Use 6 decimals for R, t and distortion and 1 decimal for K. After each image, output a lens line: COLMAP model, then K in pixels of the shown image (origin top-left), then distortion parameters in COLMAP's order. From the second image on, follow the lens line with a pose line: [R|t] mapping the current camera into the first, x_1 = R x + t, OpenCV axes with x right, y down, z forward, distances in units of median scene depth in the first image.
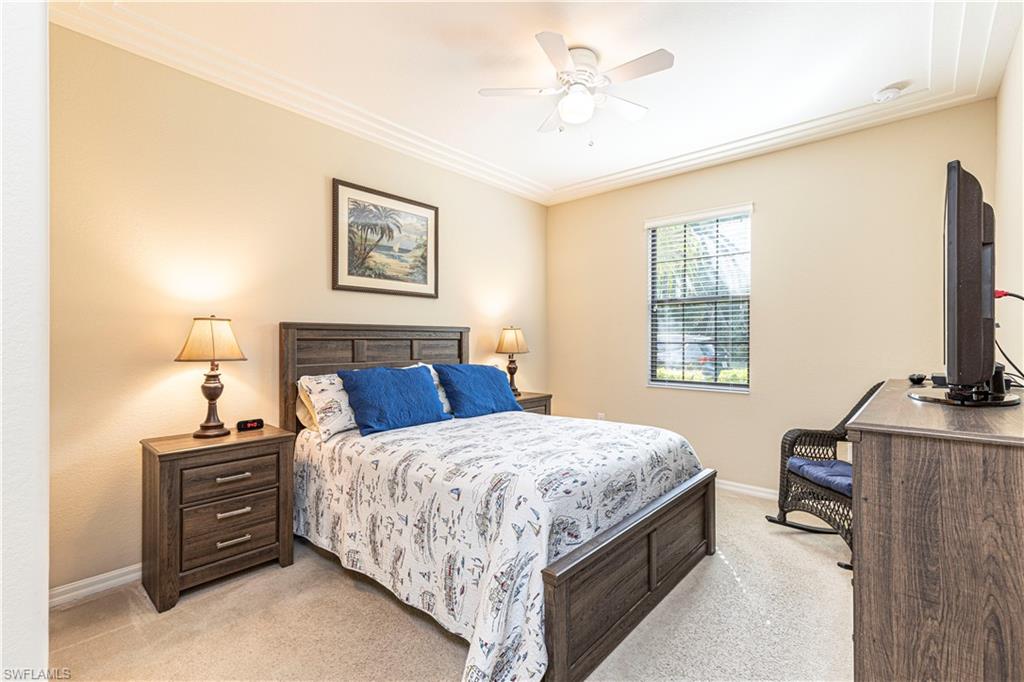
lens RADIAL K [[458.2, 0, 513.0], [0, 458.2, 341.6], [0, 0, 1]] dist [0.005190, -0.000297]
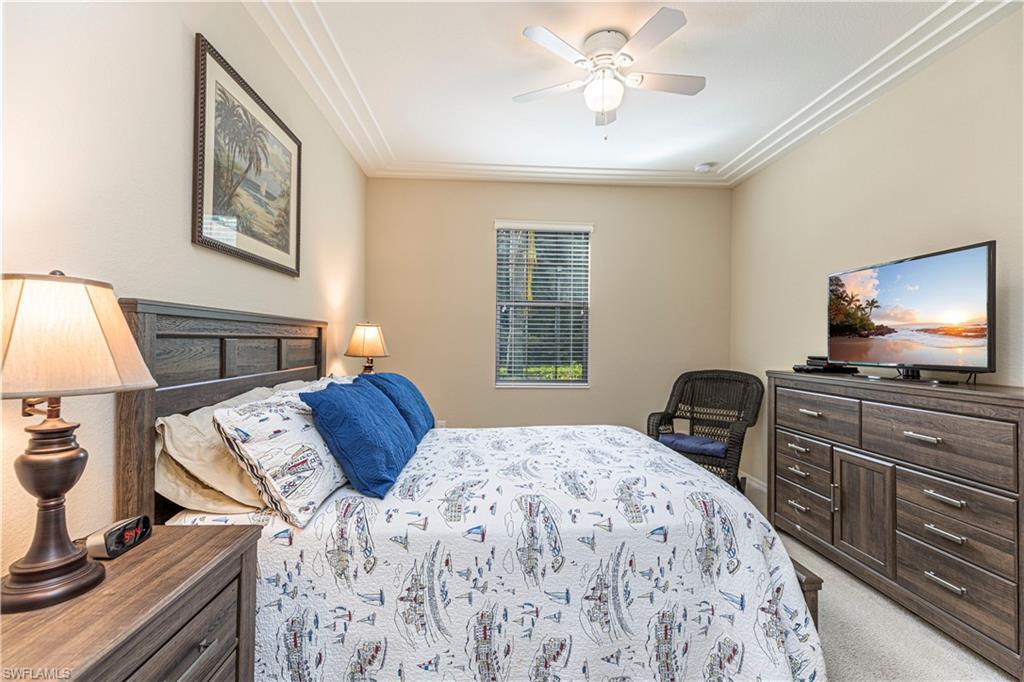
lens RADIAL K [[458.2, 0, 516.4], [0, 458.2, 341.9], [0, 0, 1]] dist [0.005190, -0.000297]
pose [[0.704122, 0.003604, 0.710070, -0.538617], [-0.006159, 0.999981, 0.001032, -0.001502], [-0.710052, -0.005099, 0.704130, 0.382213]]
